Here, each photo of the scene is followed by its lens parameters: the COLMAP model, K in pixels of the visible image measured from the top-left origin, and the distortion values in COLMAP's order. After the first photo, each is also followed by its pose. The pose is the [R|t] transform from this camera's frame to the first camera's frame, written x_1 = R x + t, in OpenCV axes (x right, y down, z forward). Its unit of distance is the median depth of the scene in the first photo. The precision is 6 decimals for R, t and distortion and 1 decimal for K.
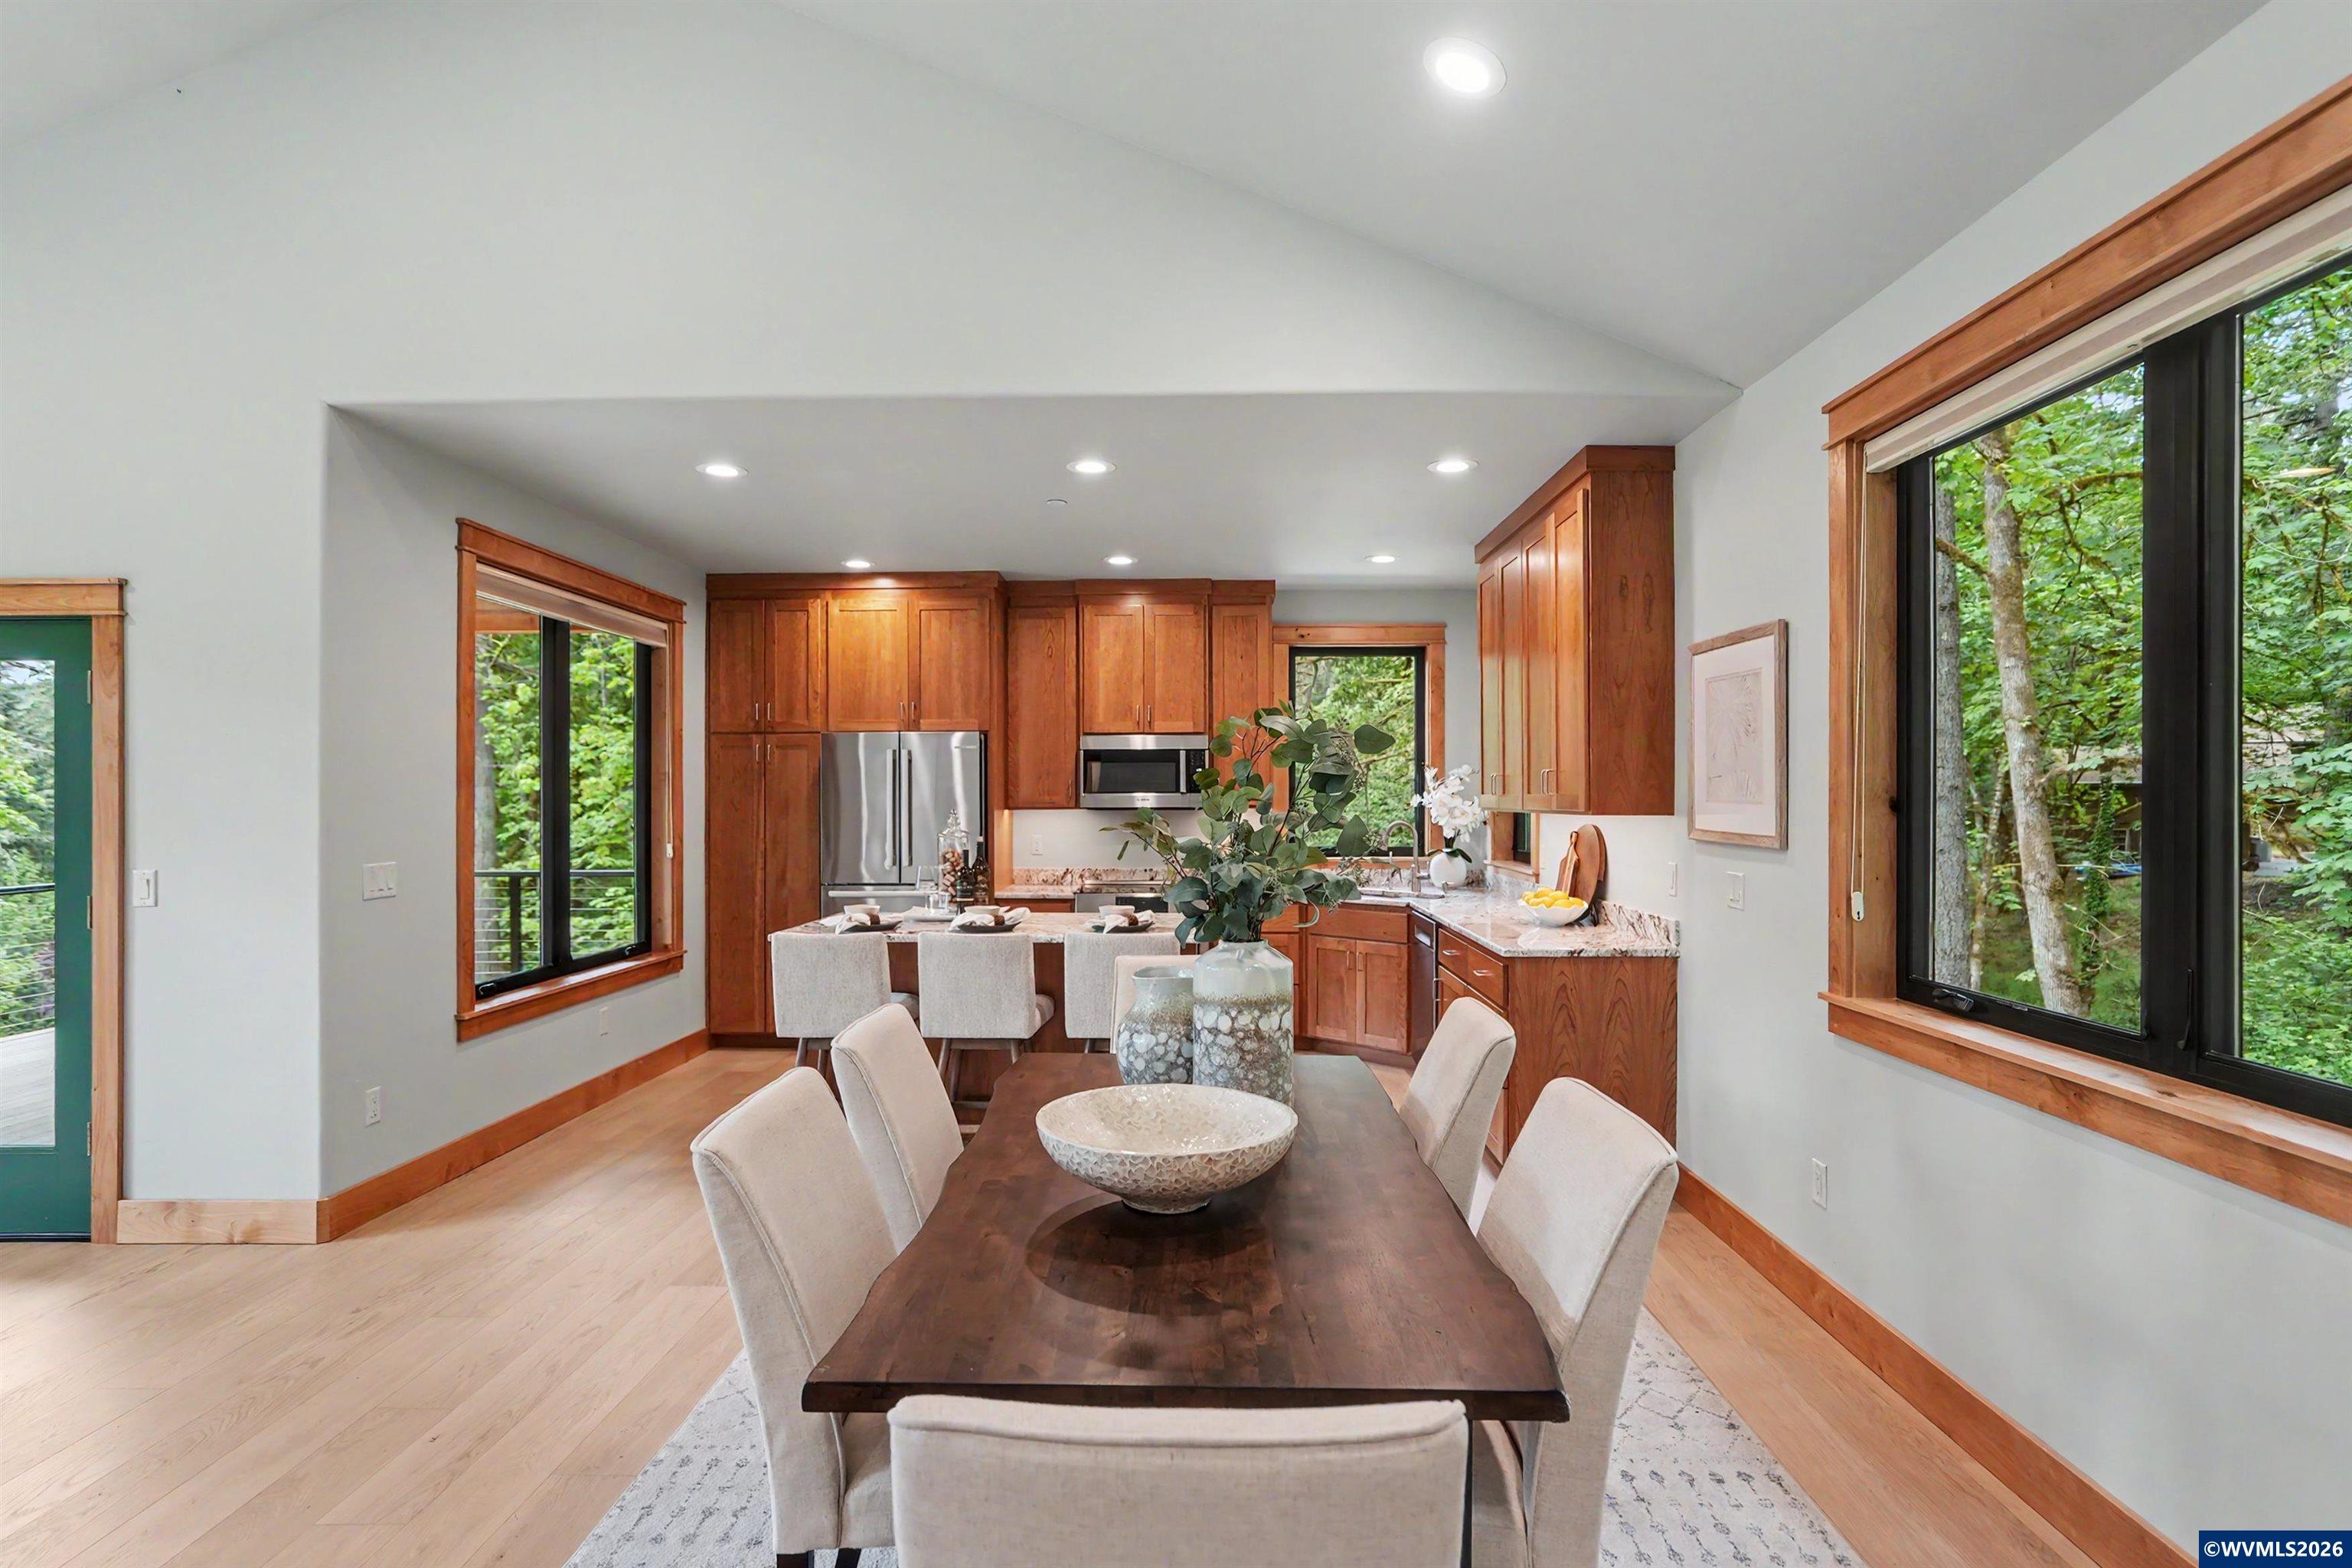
lens RADIAL K [[1203.8, 0, 1198.0], [0, 1203.8, 794.1], [0, 0, 1]] dist [-0.053381, 0.034905]
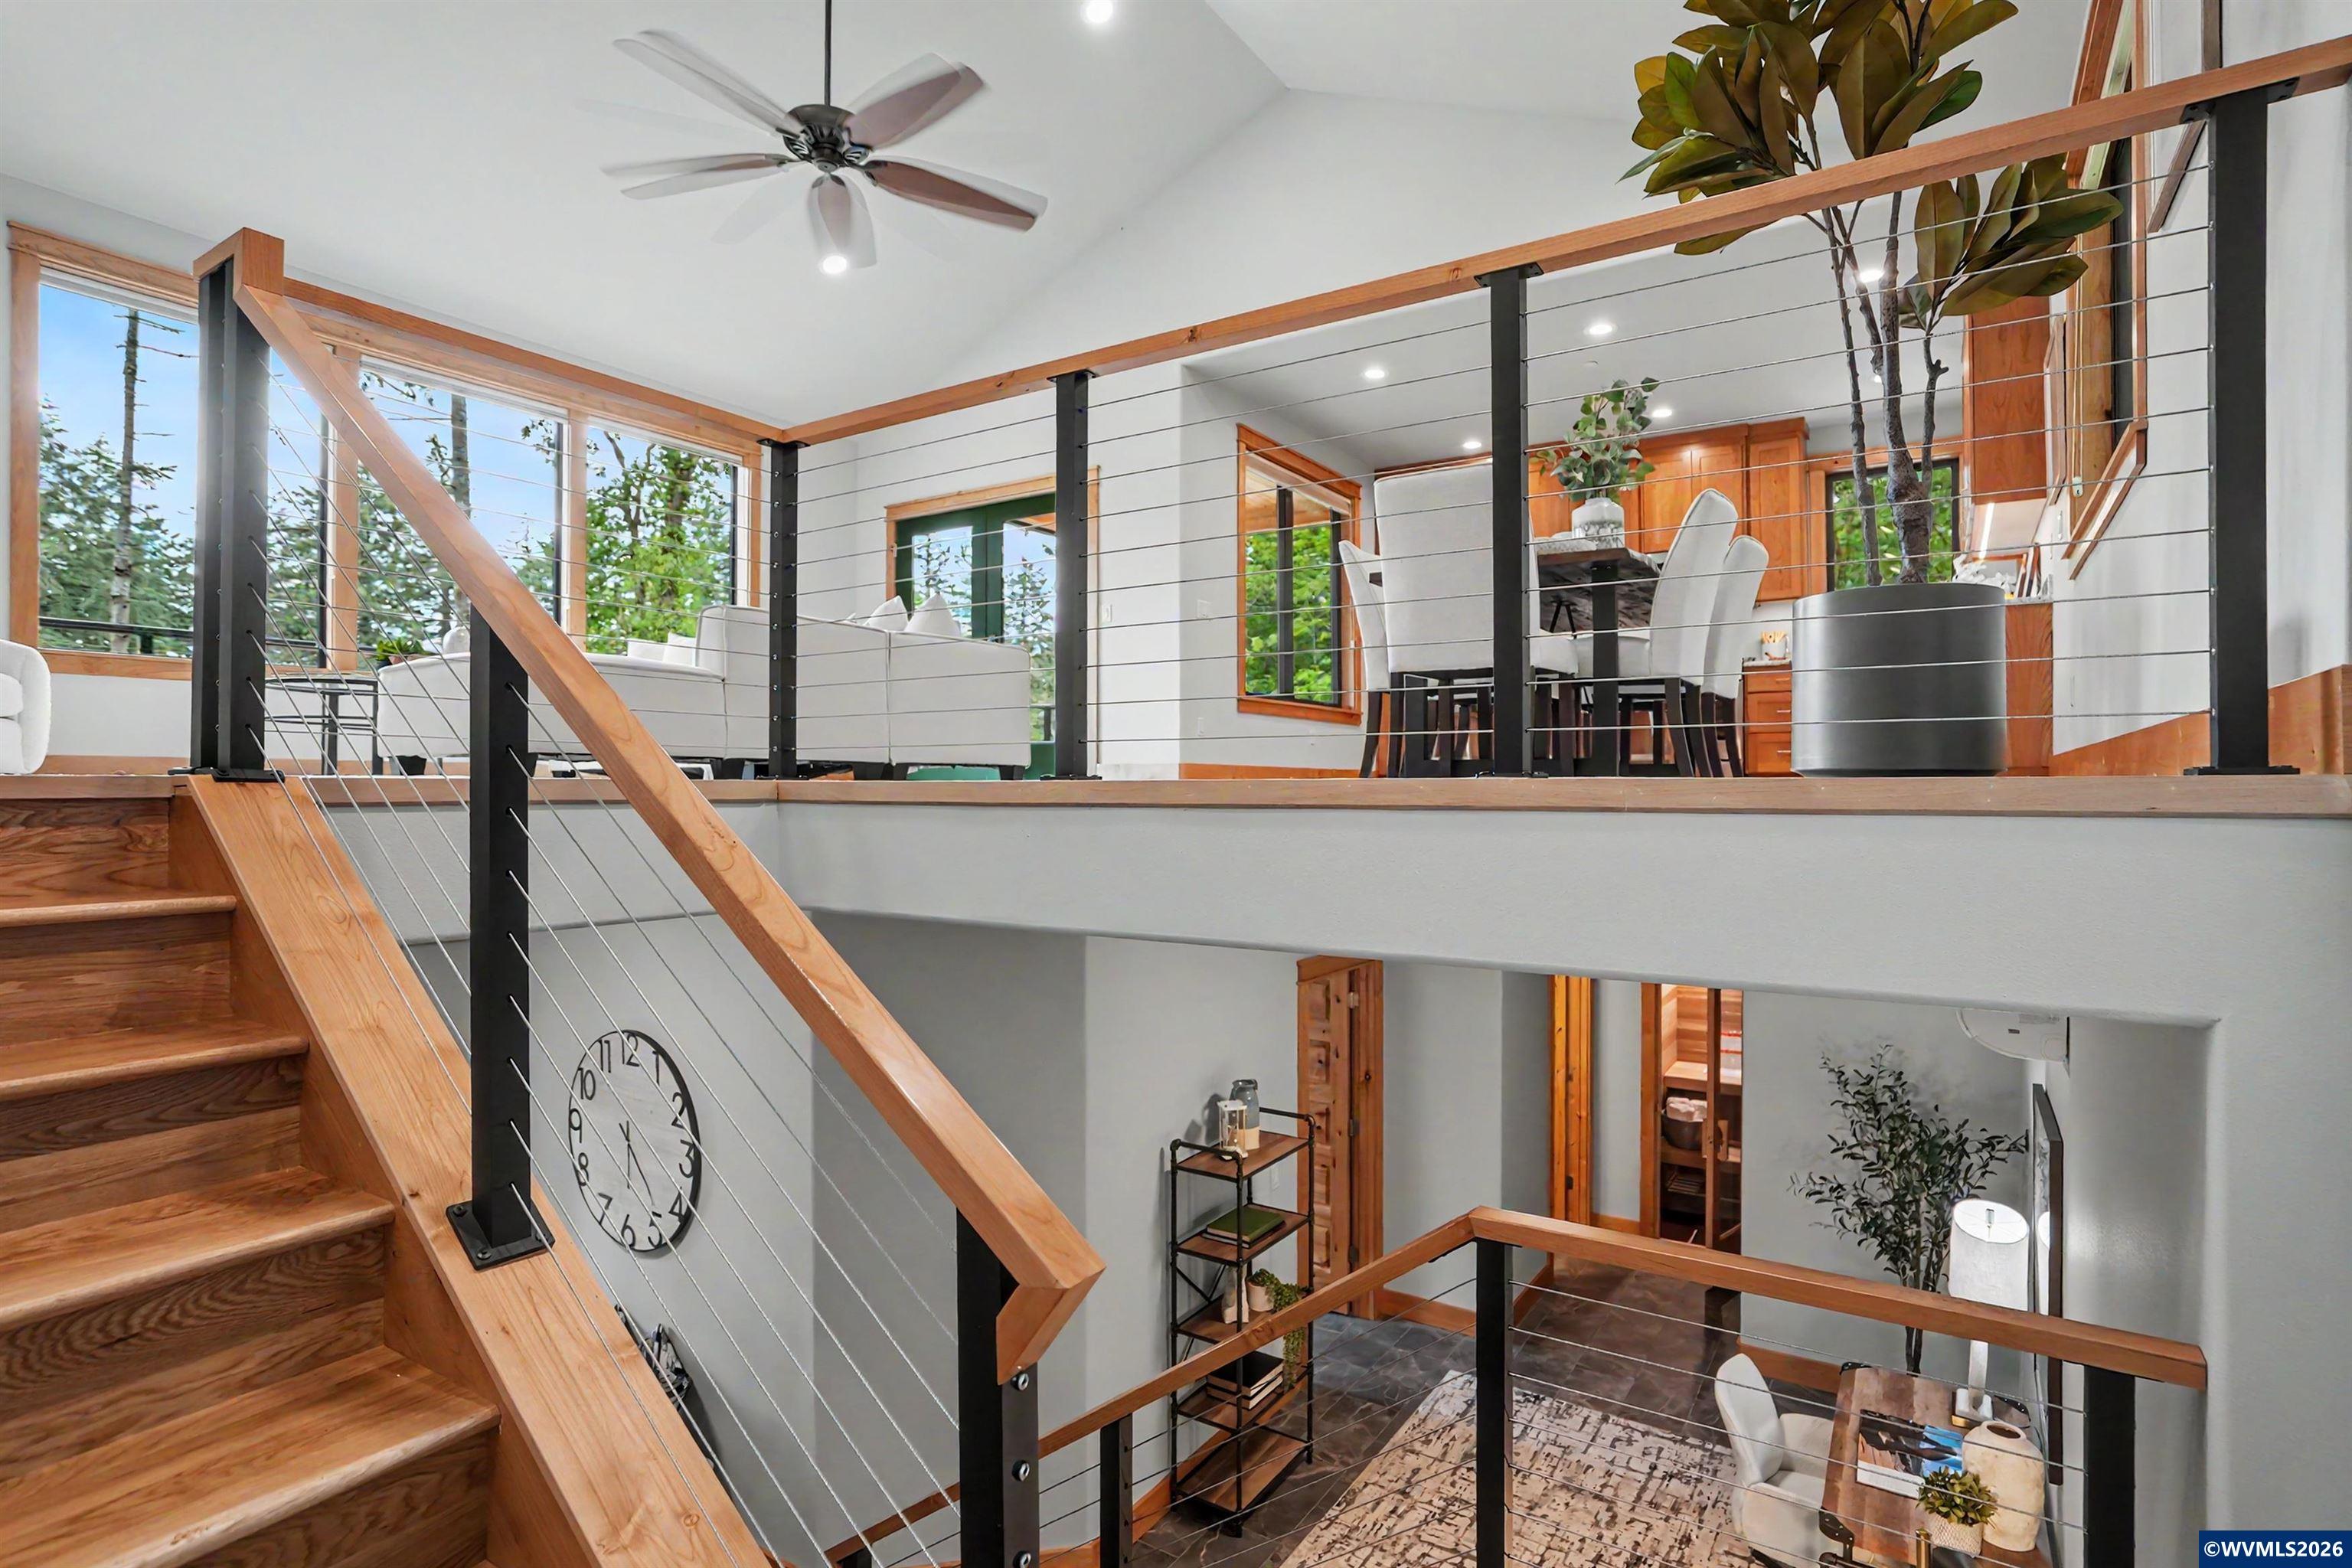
lens RADIAL K [[1203.8, 0, 1198.0], [0, 1203.8, 794.1], [0, 0, 1]] dist [-0.053381, 0.034905]
pose [[0.846852, 0.000797, -0.531828, 0.196221], [-0.000047, 0.999999, 0.001424, 0.219329], [0.531829, -0.001181, 0.846851, -0.384802]]
